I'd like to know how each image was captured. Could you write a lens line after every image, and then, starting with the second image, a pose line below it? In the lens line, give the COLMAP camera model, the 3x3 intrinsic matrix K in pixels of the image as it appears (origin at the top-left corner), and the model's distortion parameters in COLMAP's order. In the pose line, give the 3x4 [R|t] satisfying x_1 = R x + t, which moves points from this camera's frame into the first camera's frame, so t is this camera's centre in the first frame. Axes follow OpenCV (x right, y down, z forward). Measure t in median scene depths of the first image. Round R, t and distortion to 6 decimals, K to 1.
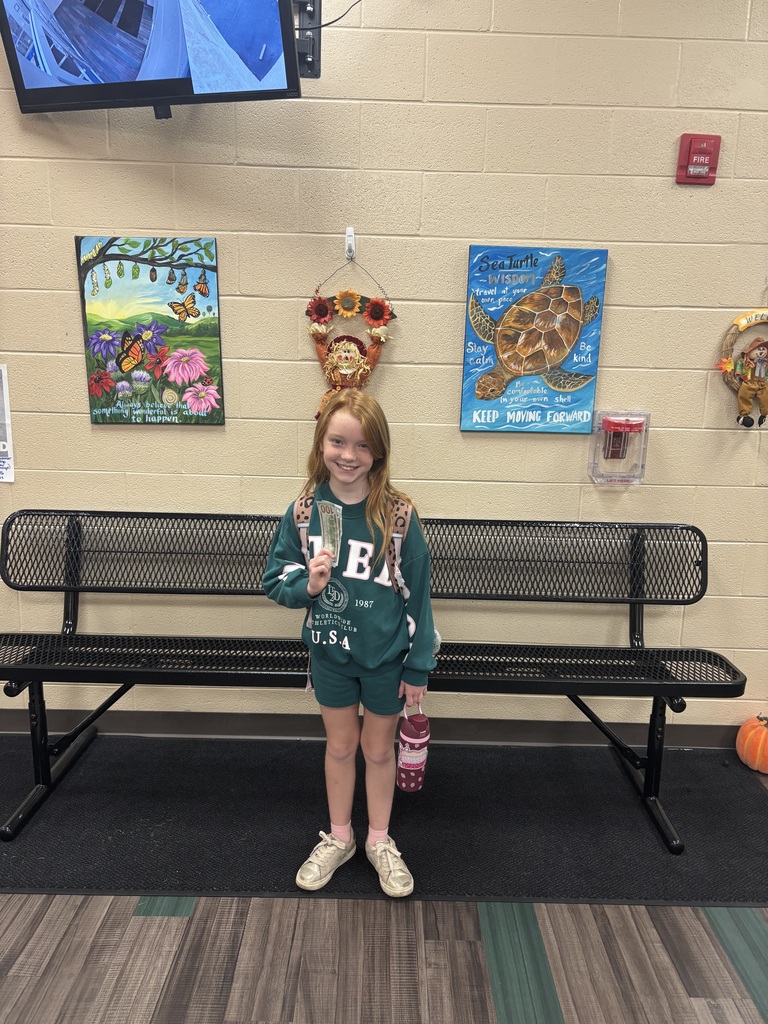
lens RADIAL K [[778.4, 0, 384.2], [0, 778.4, 512.5], [0, 0, 1]] dist [-0.000803, -0.005109]
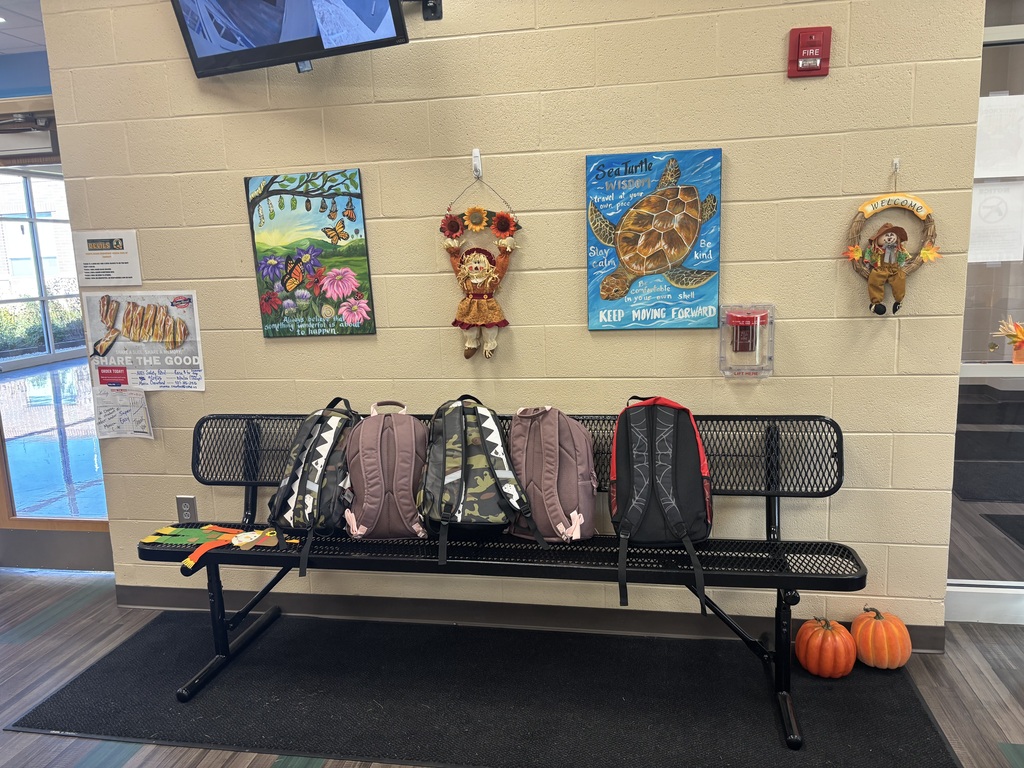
lens RADIAL K [[778.4, 0, 515.0], [0, 778.4, 384.8], [0, 0, 1]] dist [-0.000803, -0.005109]
pose [[0.980845, -0.028468, -0.192696, 0.207829], [0.021912, 0.999109, -0.036068, 0.003805], [0.193552, 0.031154, 0.980595, -0.046324]]
